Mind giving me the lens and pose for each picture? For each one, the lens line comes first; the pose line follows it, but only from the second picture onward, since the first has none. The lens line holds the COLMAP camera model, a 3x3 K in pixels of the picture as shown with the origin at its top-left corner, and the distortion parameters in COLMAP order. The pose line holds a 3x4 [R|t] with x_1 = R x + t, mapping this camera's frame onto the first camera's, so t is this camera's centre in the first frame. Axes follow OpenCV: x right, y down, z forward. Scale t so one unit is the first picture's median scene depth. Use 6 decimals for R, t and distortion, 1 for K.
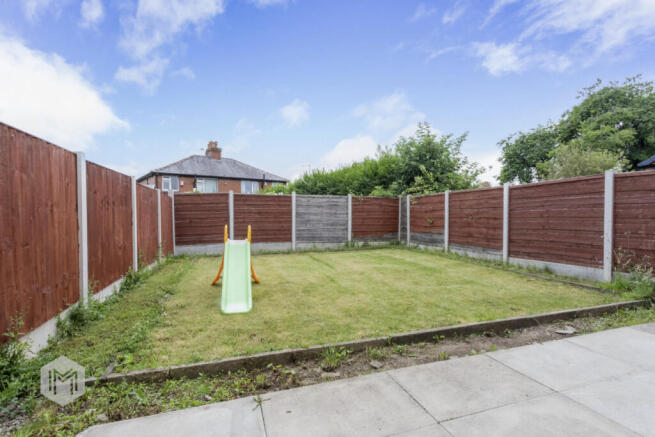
lens RADIAL K [[311.2, 0, 320.1], [0, 311.2, 223.1], [0, 0, 1]] dist [0.002118, 0.001022]
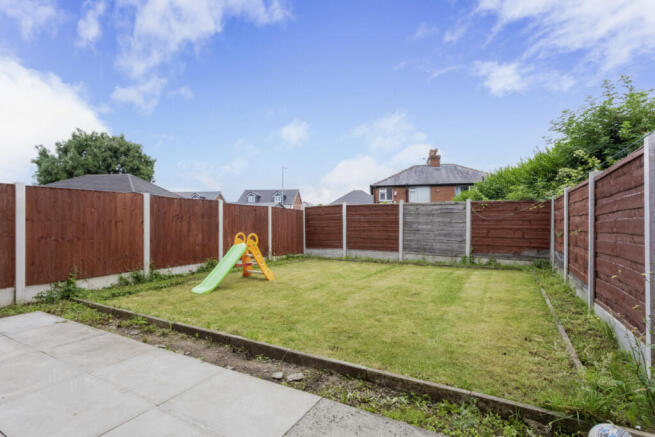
lens RADIAL K [[311.2, 0, 320.1], [0, 311.2, 223.1], [0, 0, 1]] dist [0.002118, 0.001022]
pose [[0.674128, 0.002682, -0.738610, 0.448060], [-0.018128, 0.999752, -0.012915, -0.011891], [0.738392, 0.022096, 0.674010, 0.160970]]
